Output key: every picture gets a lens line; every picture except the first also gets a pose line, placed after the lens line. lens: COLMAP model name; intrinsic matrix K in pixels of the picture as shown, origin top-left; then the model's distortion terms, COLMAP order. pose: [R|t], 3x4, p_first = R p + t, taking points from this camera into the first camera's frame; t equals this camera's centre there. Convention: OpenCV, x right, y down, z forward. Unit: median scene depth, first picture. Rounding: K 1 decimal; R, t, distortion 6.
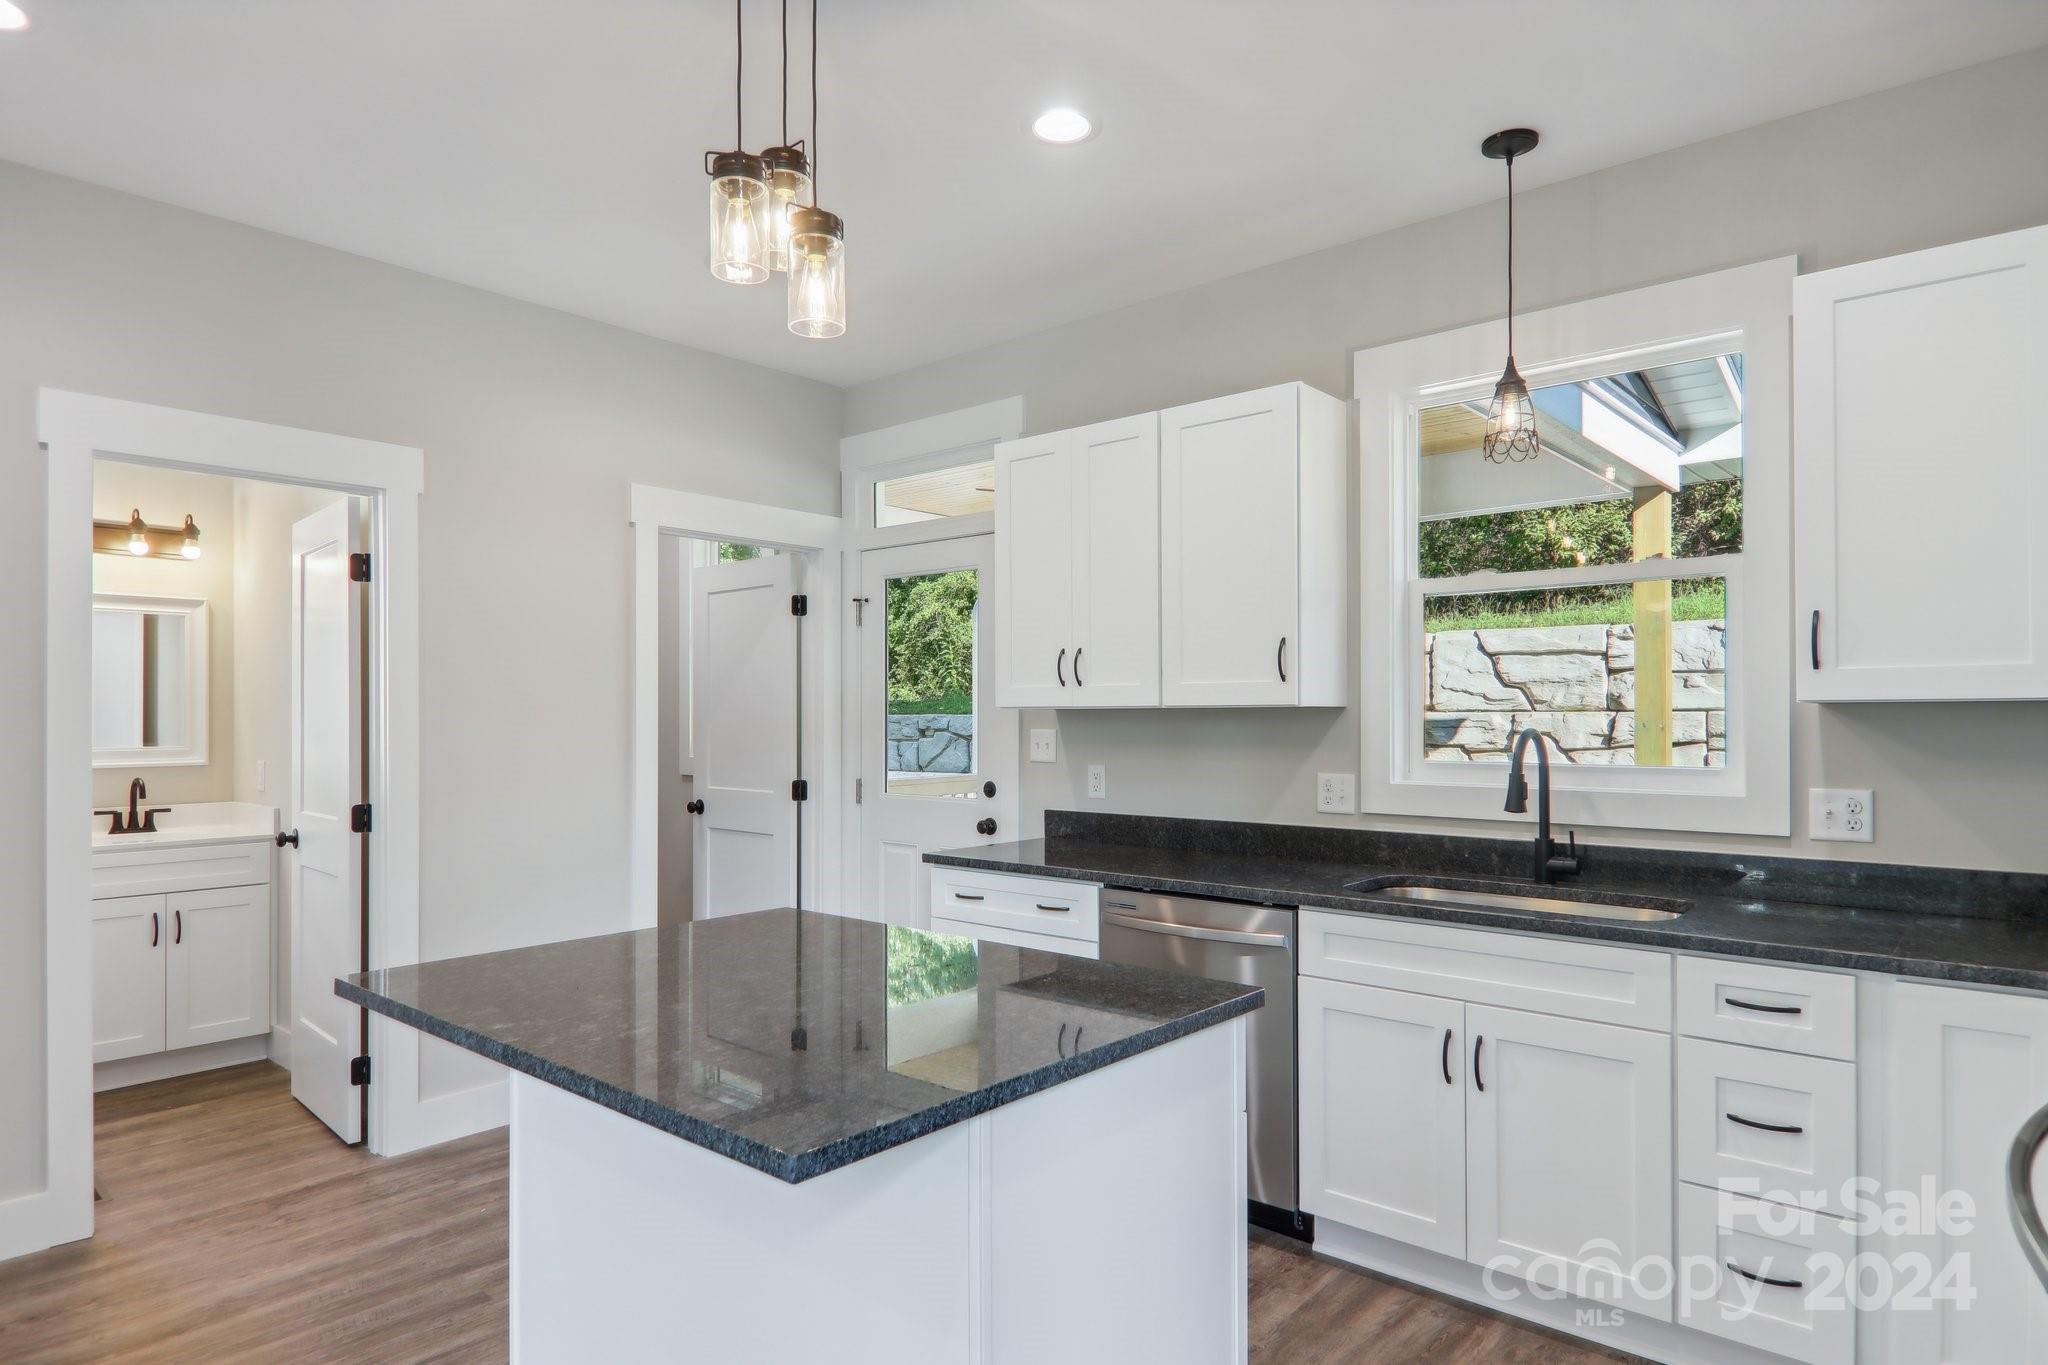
lens RADIAL K [[1167.0, 0, 1030.0], [0, 1167.0, 691.6], [0, 0, 1]] dist [0.020862, -0.000835]
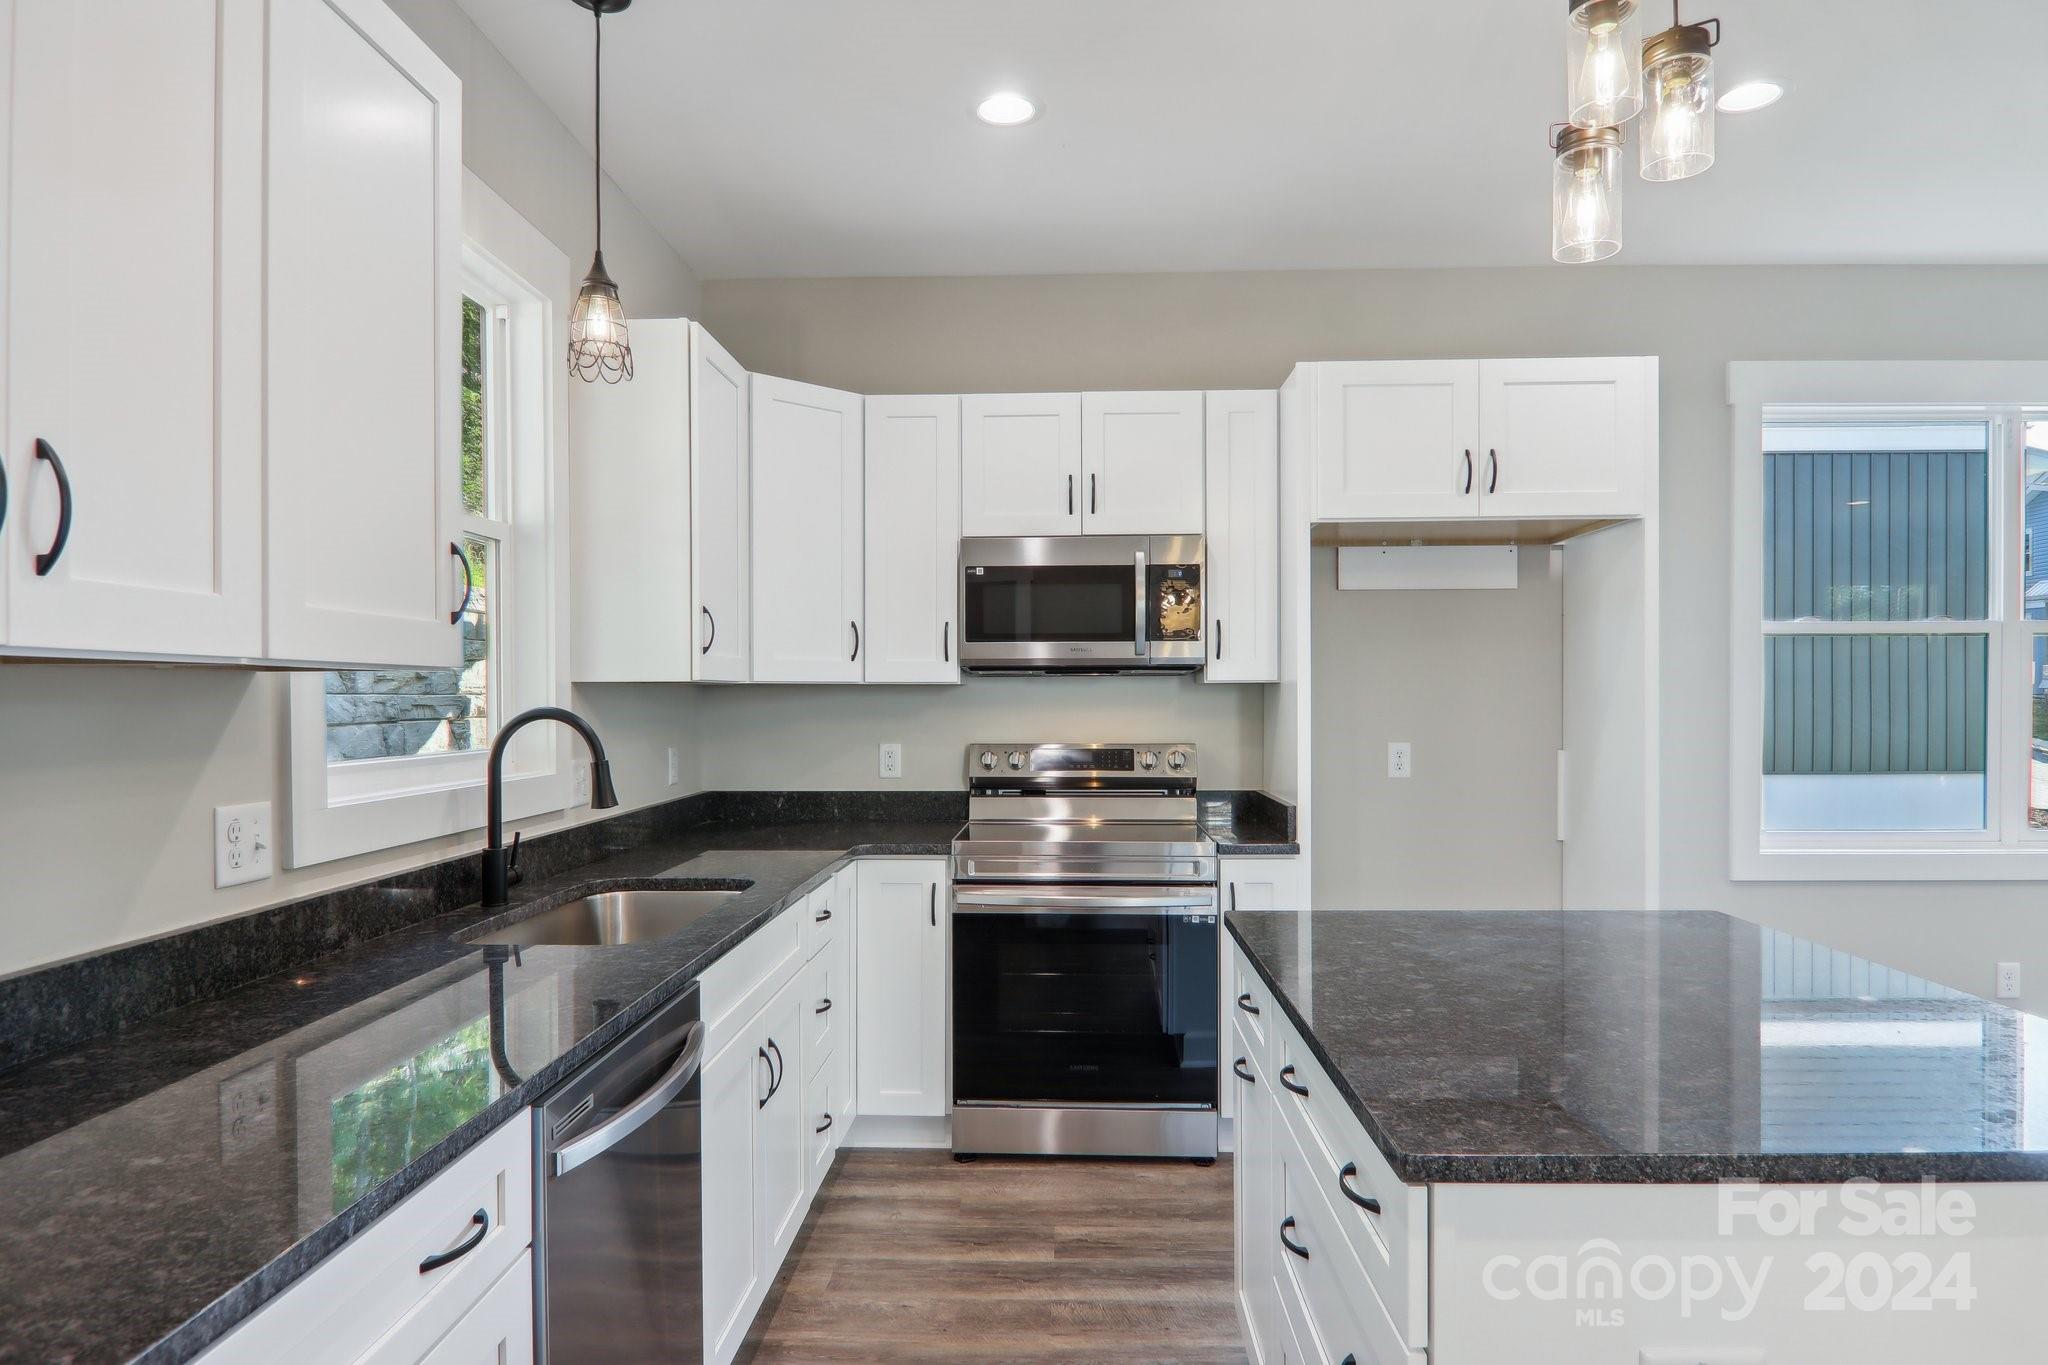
lens RADIAL K [[1191.6, 0, 1035.1], [0, 1191.6, 699.0], [0, 0, 1]] dist [0.019924, -0.034404]
pose [[-0.635164, 0.000324, 0.772377, -0.365224], [-0.013554, 0.999841, -0.011566, 0.028023], [-0.772258, -0.017815, -0.635059, 1.110147]]
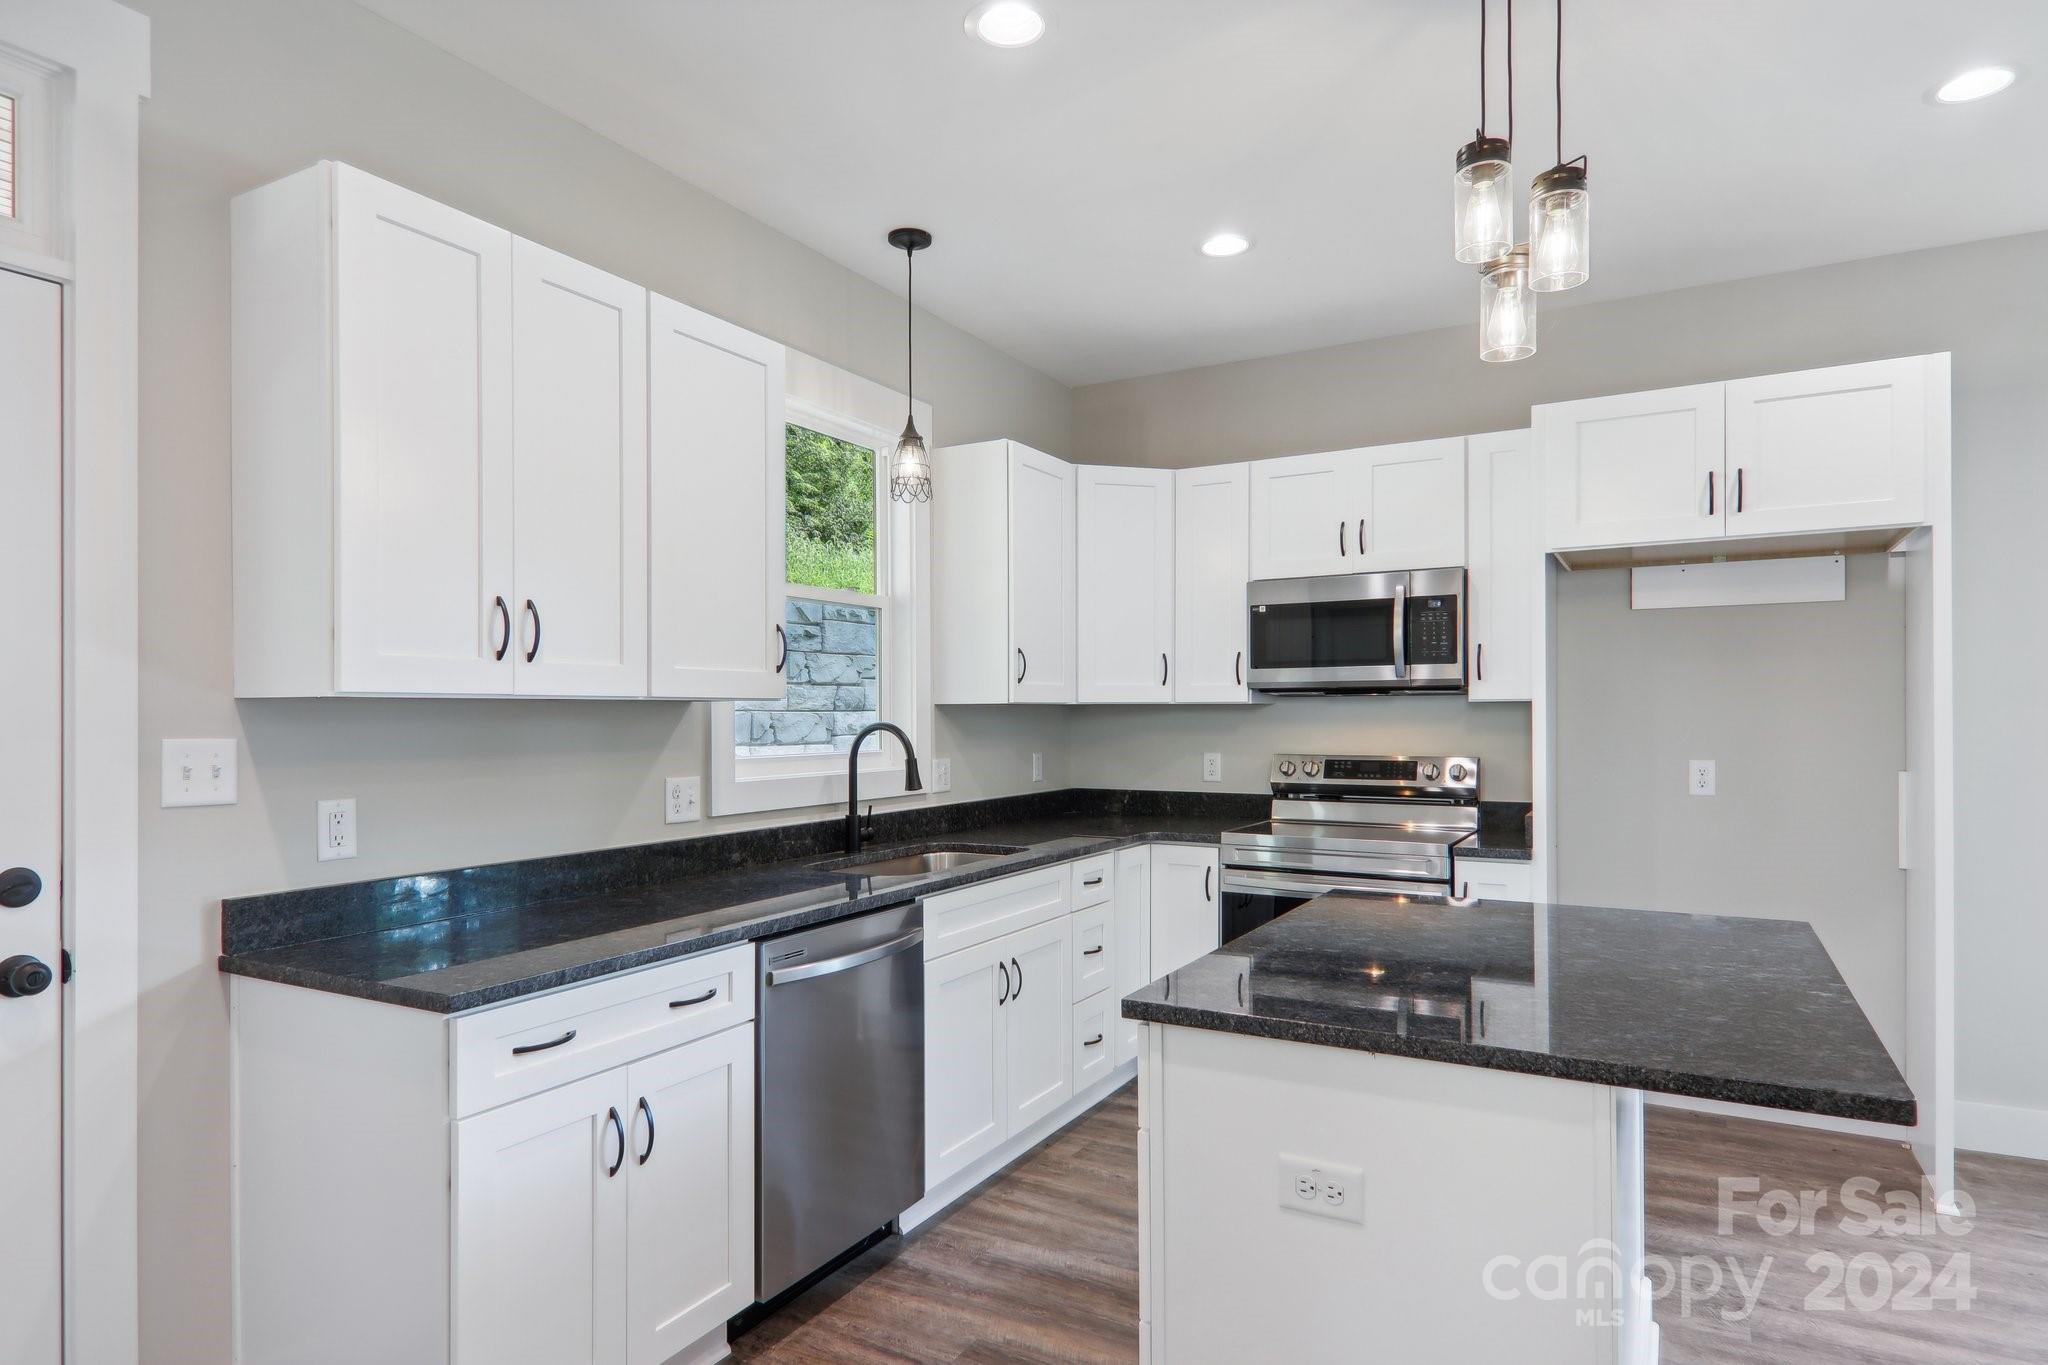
lens RADIAL K [[1167.0, 0, 1030.0], [0, 1167.0, 691.6], [0, 0, 1]] dist [0.020862, -0.000835]
pose [[-0.207789, 0.019330, 0.977983, -0.685250], [-0.016763, 0.999588, -0.023319, 0.023146], [-0.978030, -0.021240, -0.207380, 0.968551]]
